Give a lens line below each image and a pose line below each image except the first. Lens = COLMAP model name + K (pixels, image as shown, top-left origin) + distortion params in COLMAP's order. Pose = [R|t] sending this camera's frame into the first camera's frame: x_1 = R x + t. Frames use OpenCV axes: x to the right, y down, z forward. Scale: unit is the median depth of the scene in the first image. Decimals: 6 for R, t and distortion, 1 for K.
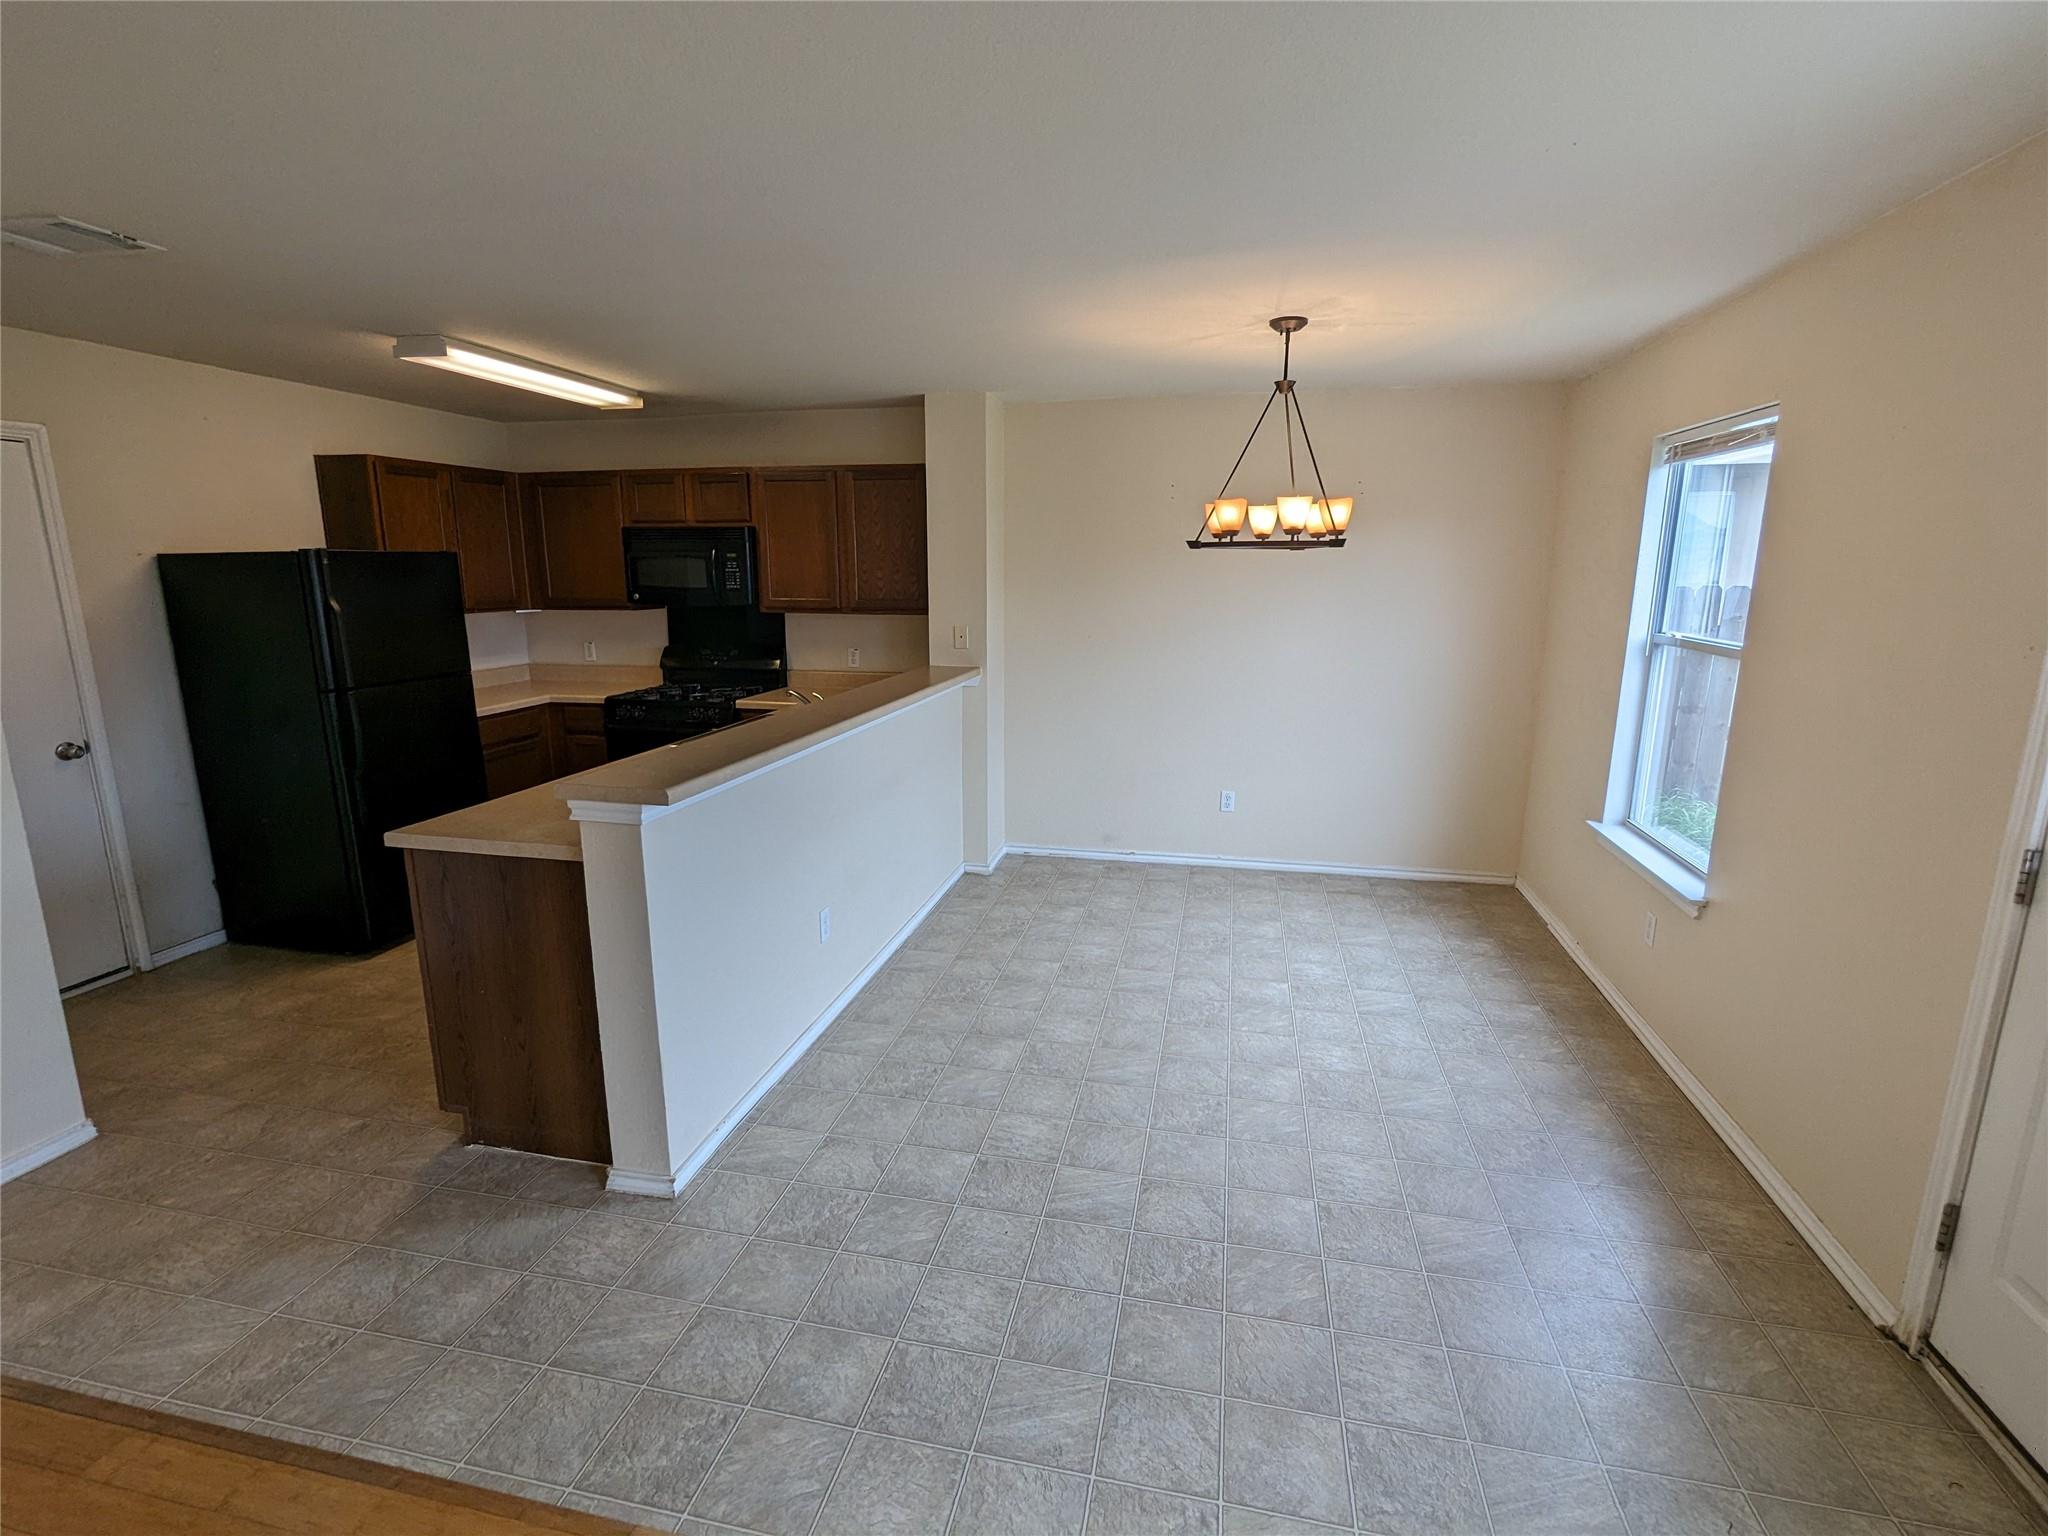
lens RADIAL K [[968.1, 0, 1018.3], [0, 968.1, 770.2], [0, 0, 1]] dist [-0.001413, 0.000178]
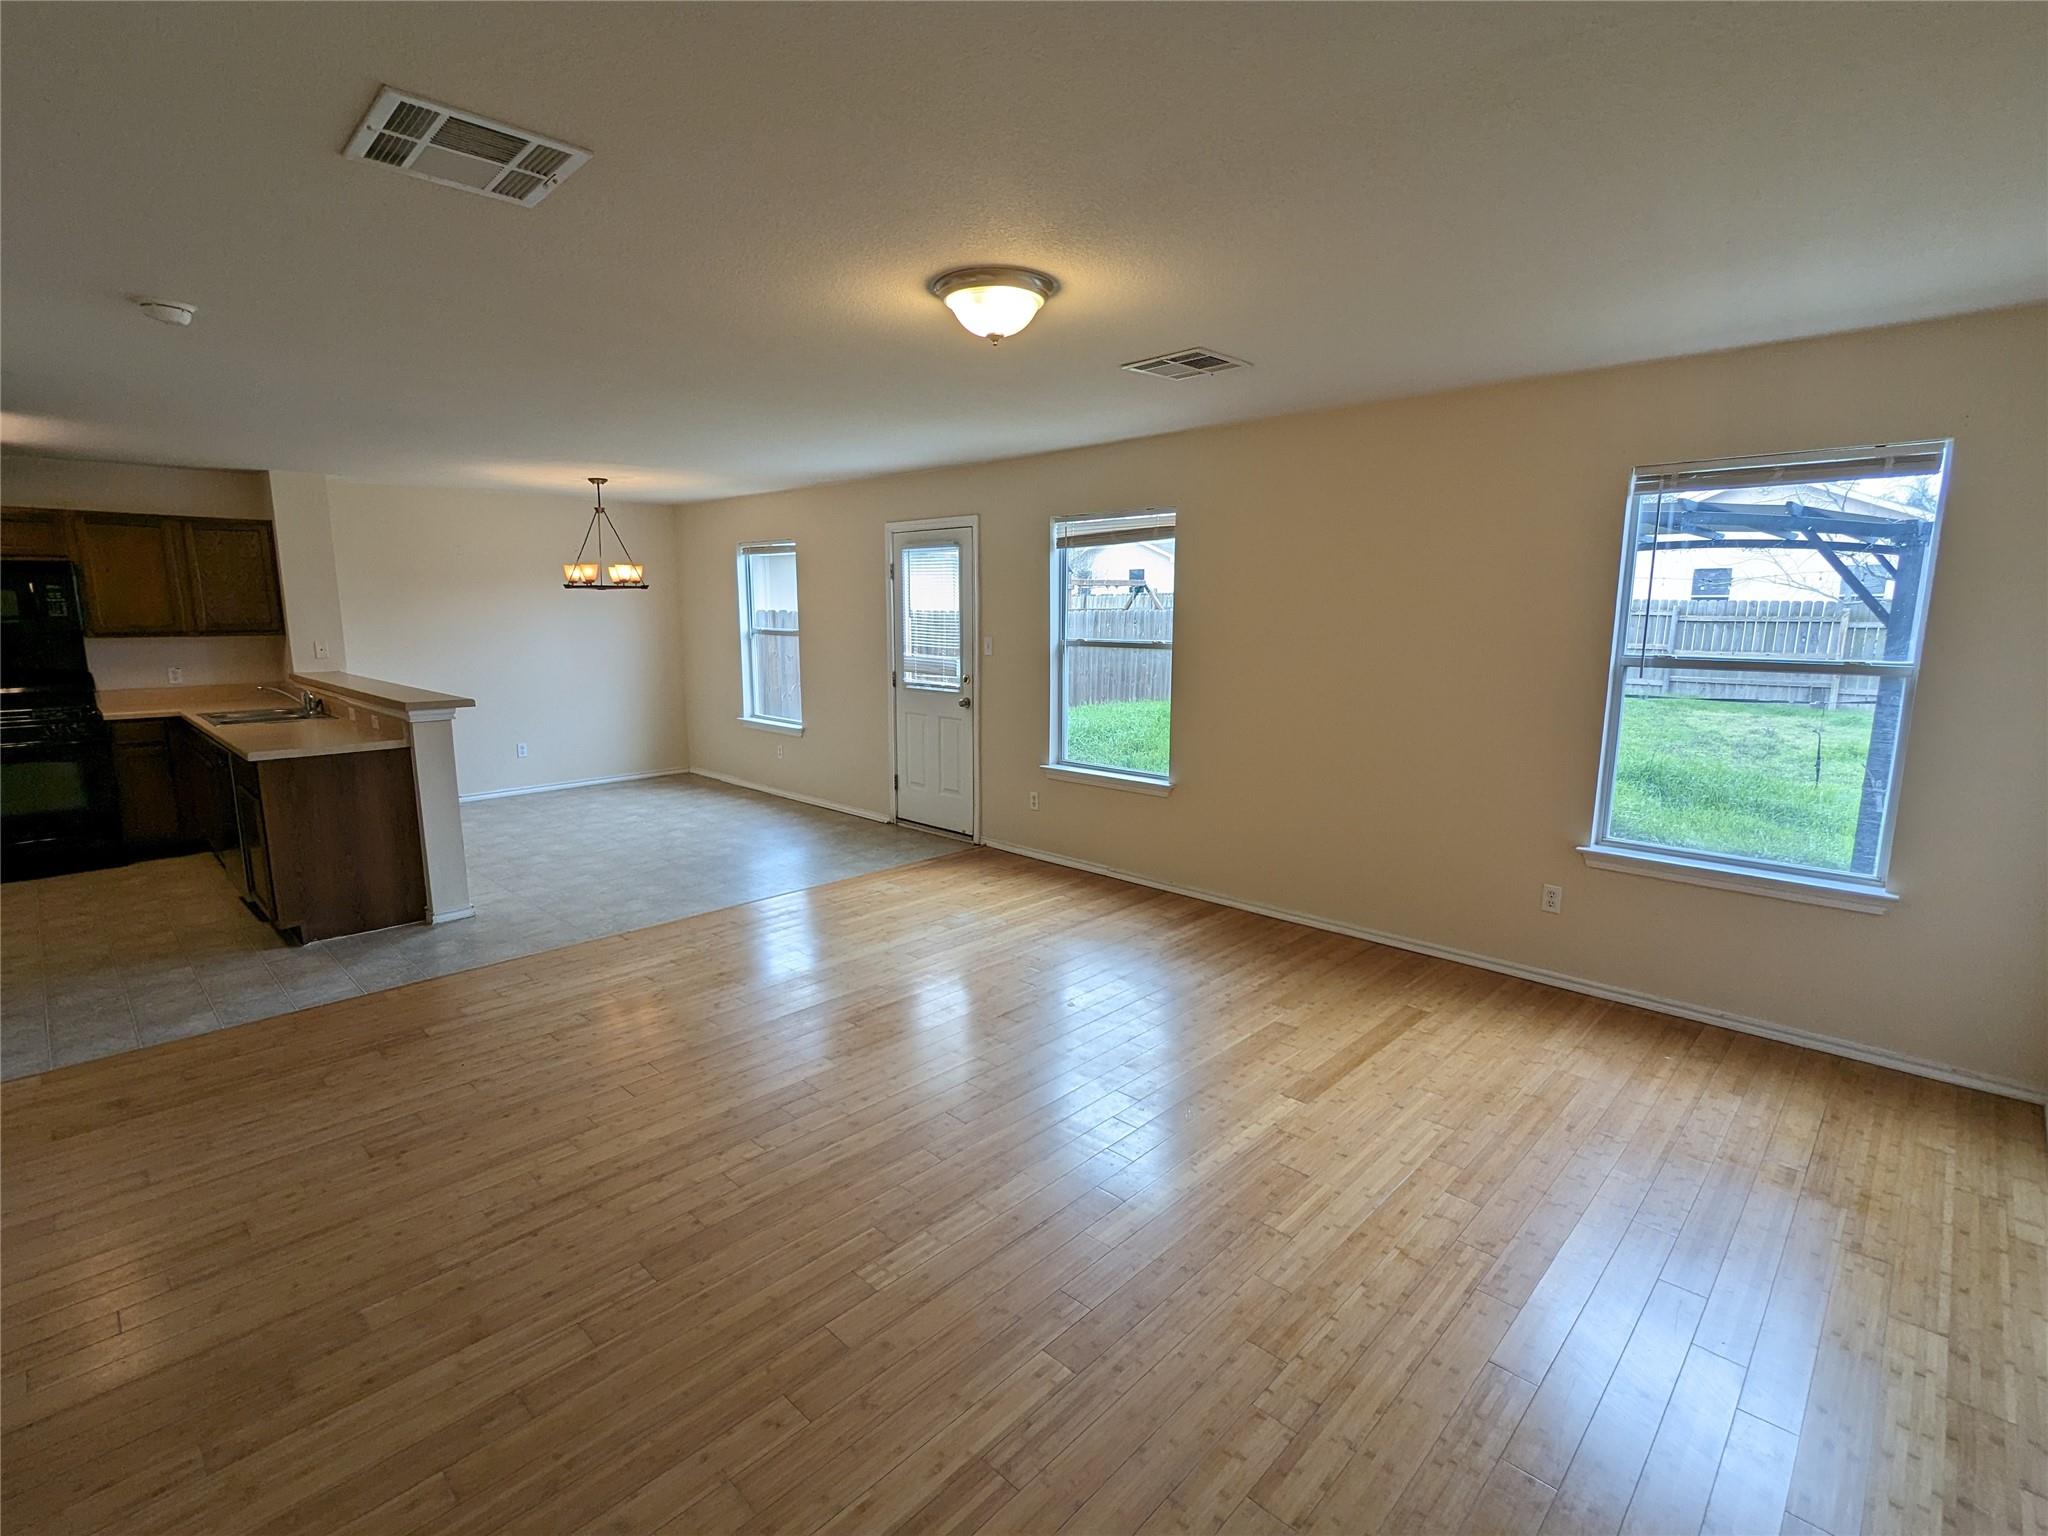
lens RADIAL K [[968.1, 0, 1019.7], [0, 968.1, 767.2], [0, 0, 1]] dist [-0.001413, 0.000178]
pose [[0.521340, -0.140185, 0.841756, -1.000847], [0.176321, 0.982824, 0.054474, 0.170446], [-0.834934, 0.120020, 0.537103, -0.727112]]
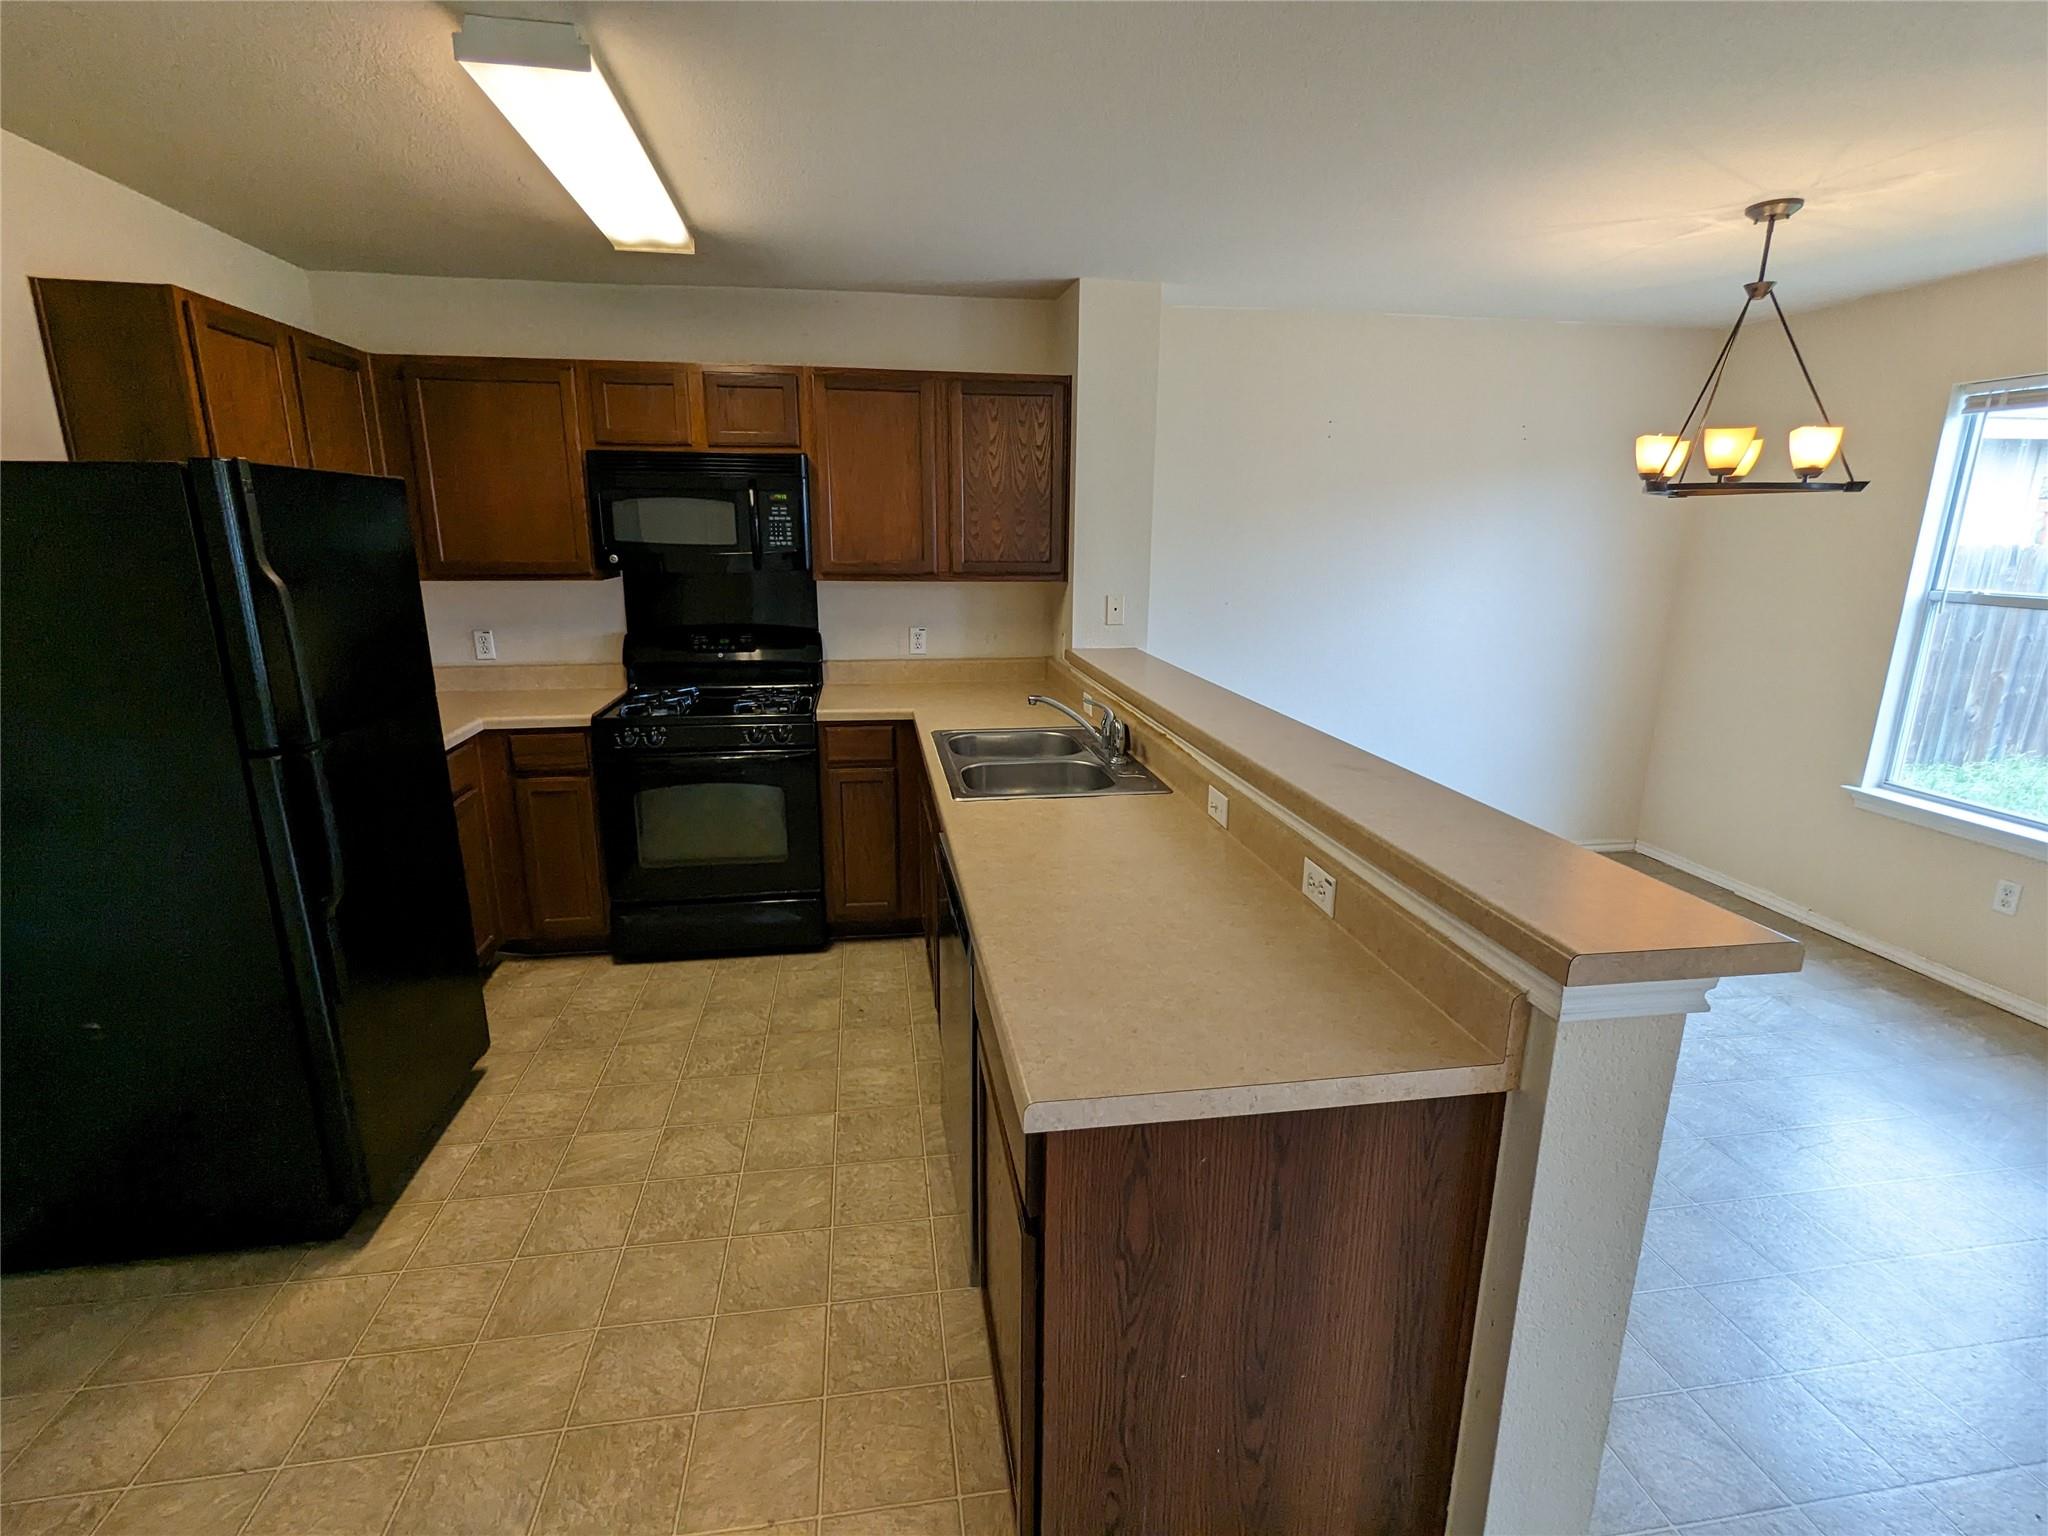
lens RADIAL K [[968.1, 0, 1017.0], [0, 968.1, 769.9], [0, 0, 1]] dist [-0.001413, 0.000178]
pose [[0.929983, -0.083091, 0.358089, -0.587771], [0.069796, 0.996312, 0.049918, -0.077853], [-0.360916, -0.021430, 0.932352, 0.441672]]
